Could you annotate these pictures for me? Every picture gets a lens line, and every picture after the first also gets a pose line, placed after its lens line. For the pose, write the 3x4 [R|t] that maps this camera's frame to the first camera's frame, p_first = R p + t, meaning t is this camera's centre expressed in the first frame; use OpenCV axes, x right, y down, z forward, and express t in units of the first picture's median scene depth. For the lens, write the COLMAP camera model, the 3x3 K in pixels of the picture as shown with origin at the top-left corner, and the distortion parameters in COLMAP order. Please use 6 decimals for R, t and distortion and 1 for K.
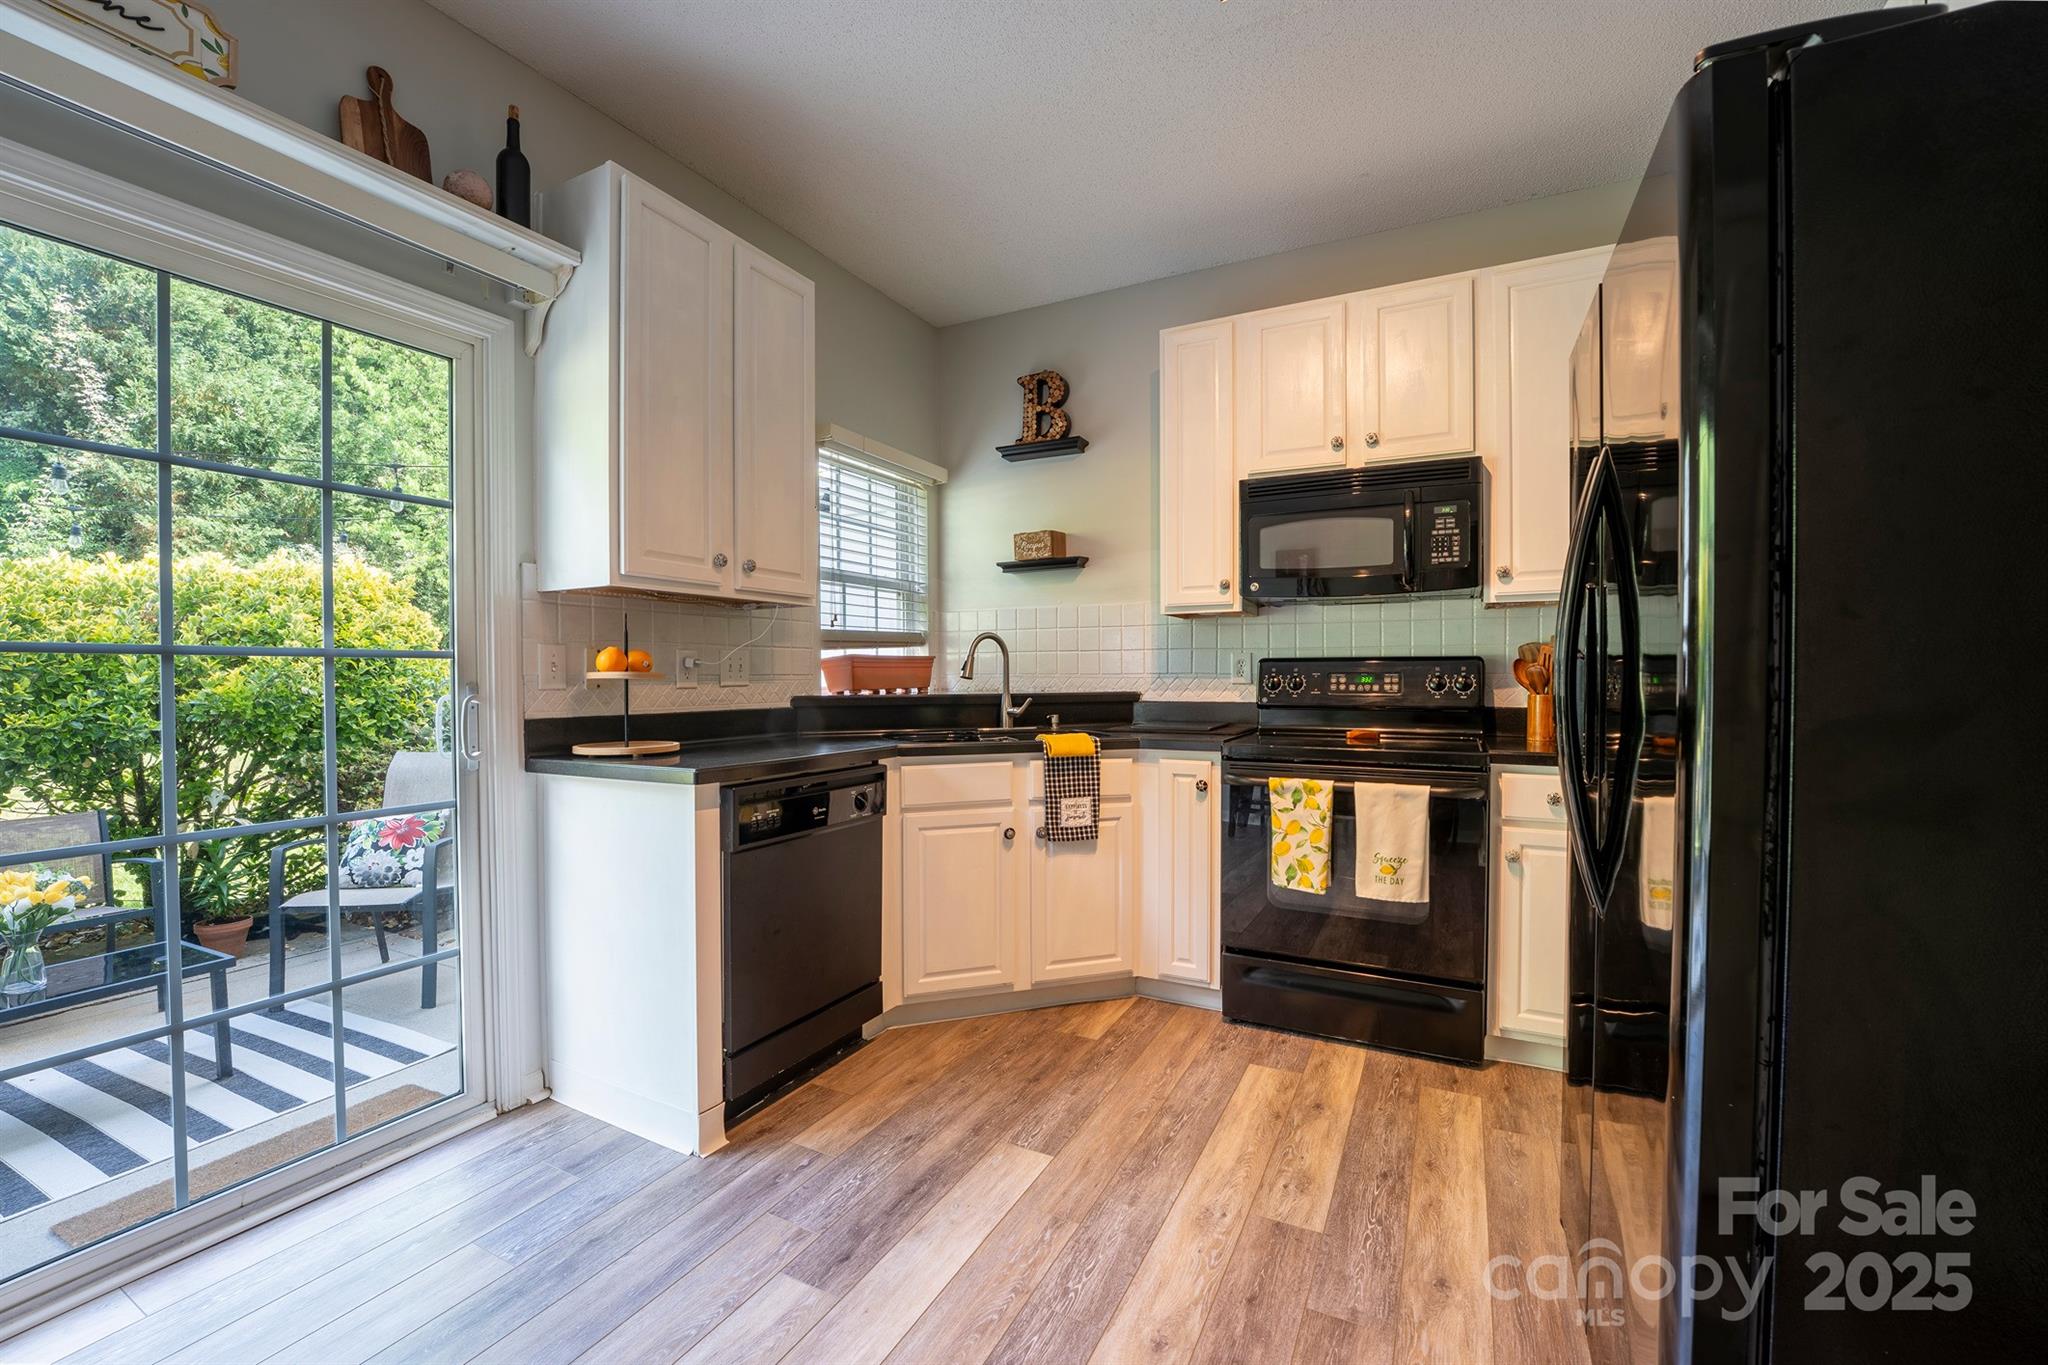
lens RADIAL K [[865.0, 0, 1058.7], [0, 865.0, 682.6], [0, 0, 1]] dist [-0.025283, 0.003940]
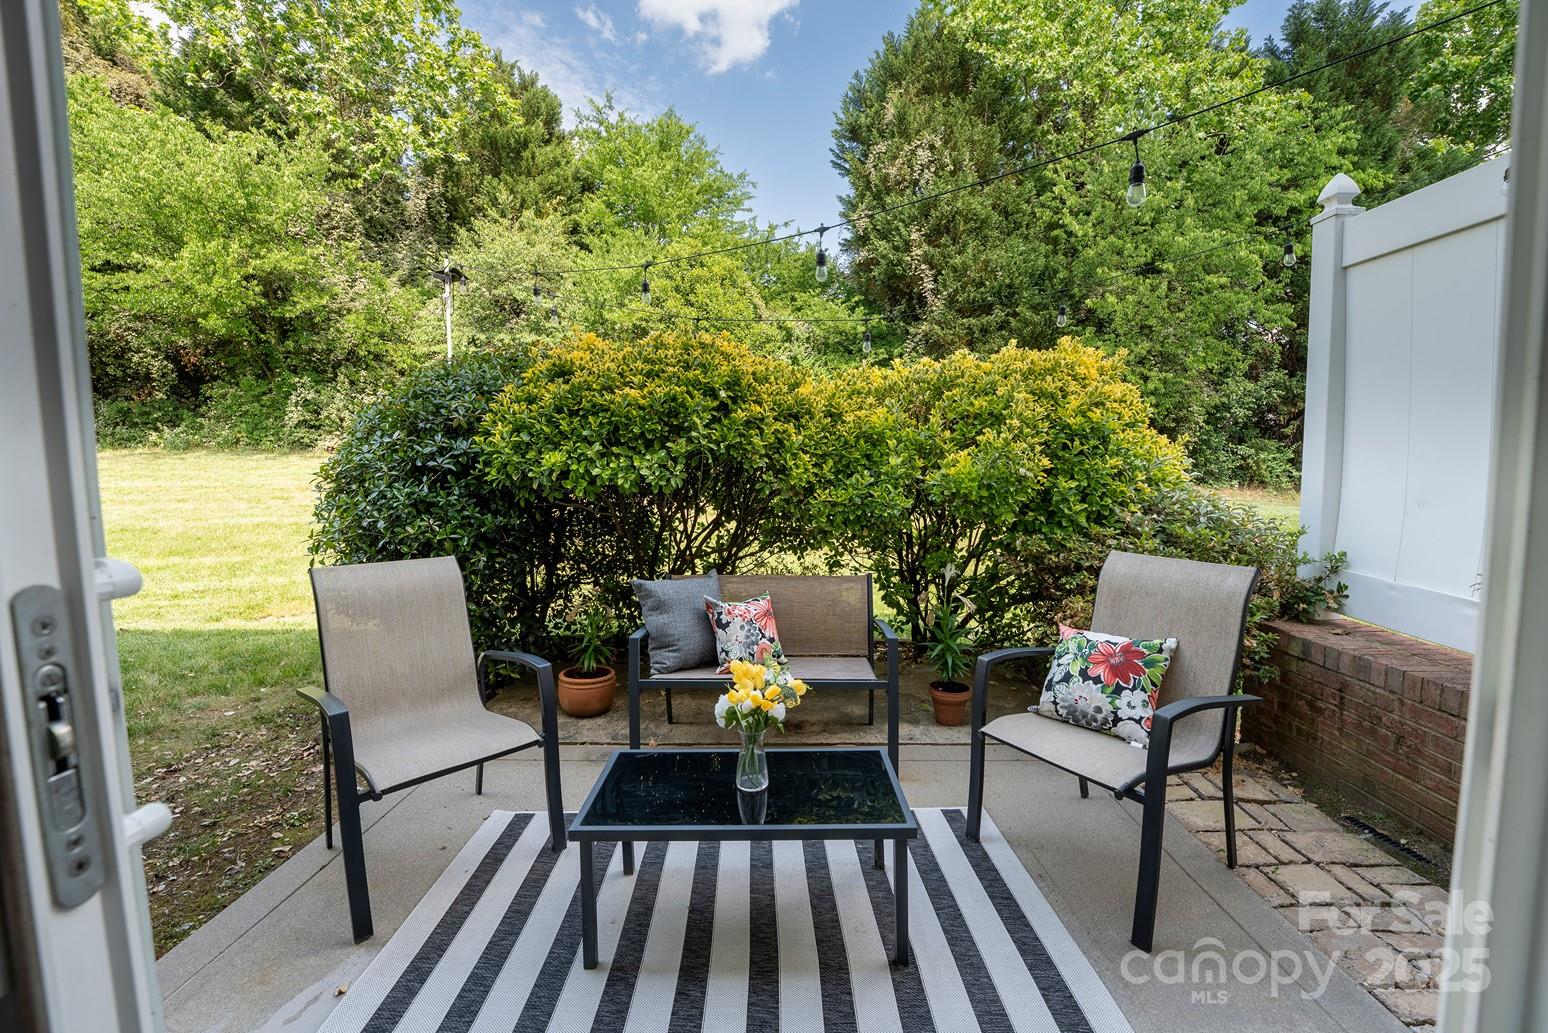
lens RADIAL K [[636.1, 0, 734.2], [0, 636.1, 519.6], [0, 0, 1]] dist [-0.028599, 0.000946]
pose [[0.391318, 0.080849, -0.916697, -0.332760], [0.003421, 0.995999, 0.089303, -0.001889], [0.920249, -0.038082, 0.389475, 0.393448]]
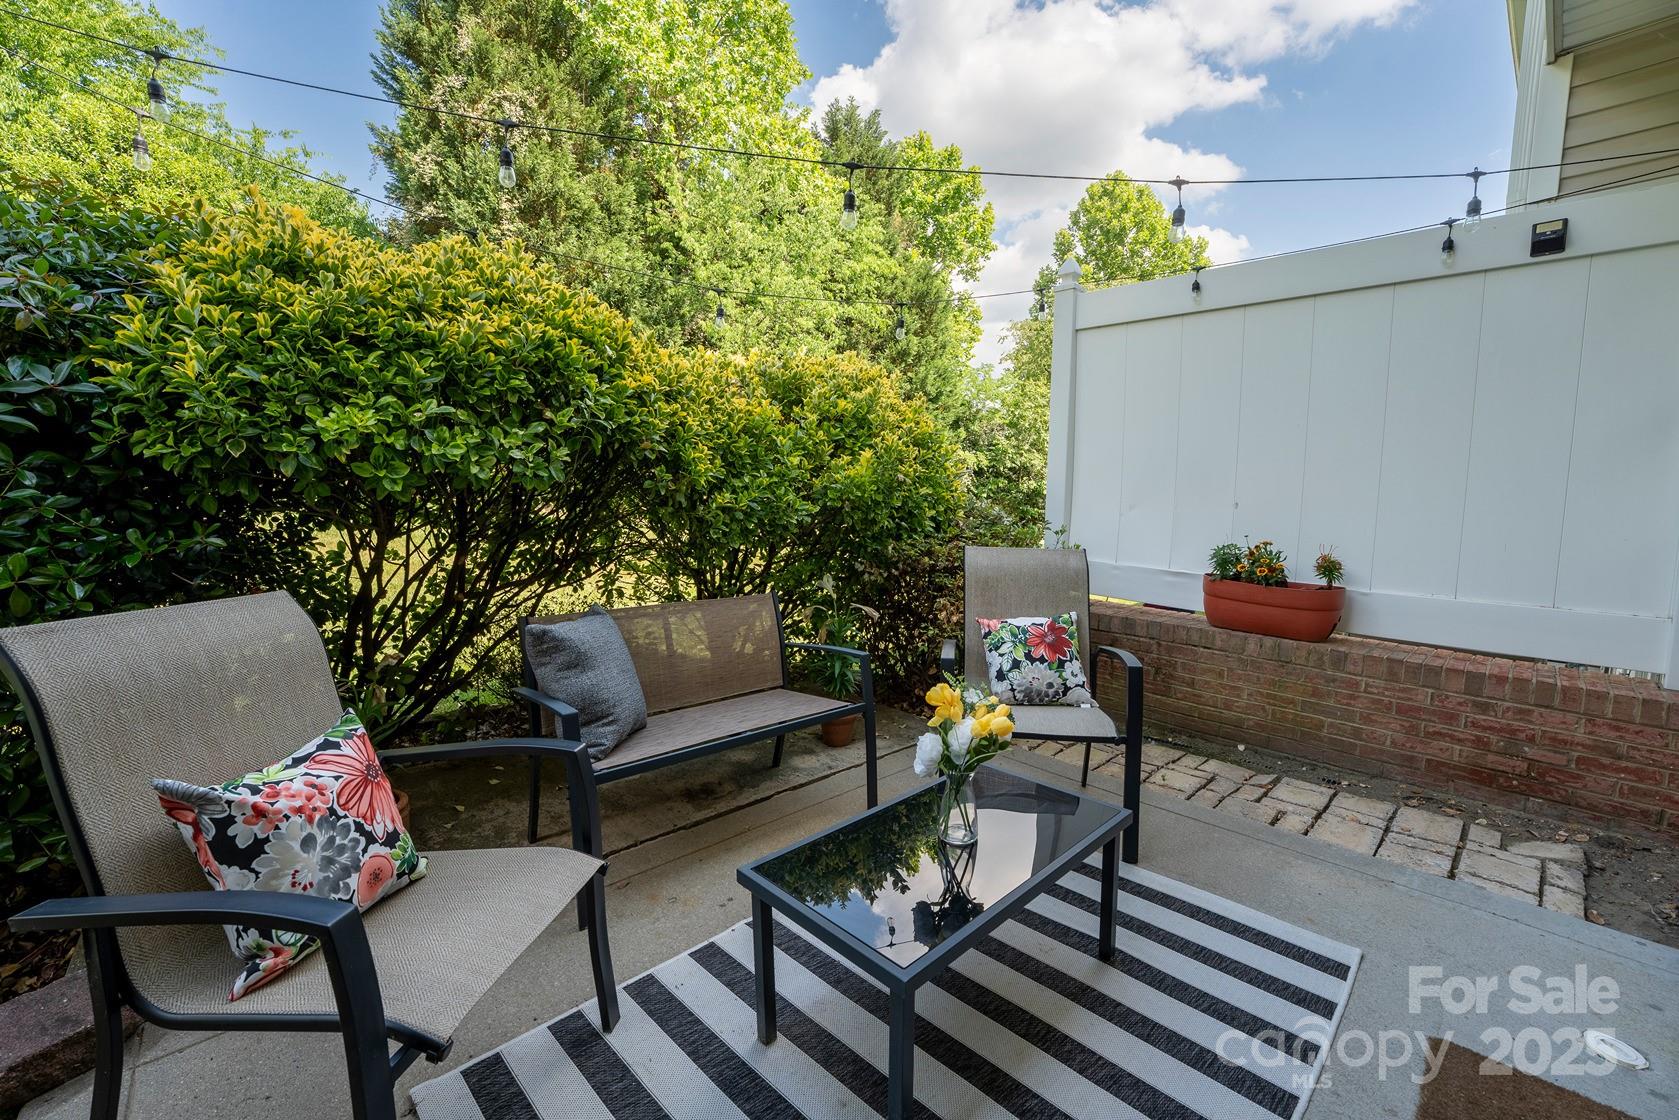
lens RADIAL K [[704.0, 0, 835.5], [0, 704.0, 564.6], [0, 0, 1]] dist [-0.028676, 0.001170]
pose [[0.933092, 0.057469, -0.355016, -0.602165], [-0.024261, 0.994960, 0.097297, 0.027509], [0.358818, -0.082174, 0.929783, 0.220991]]
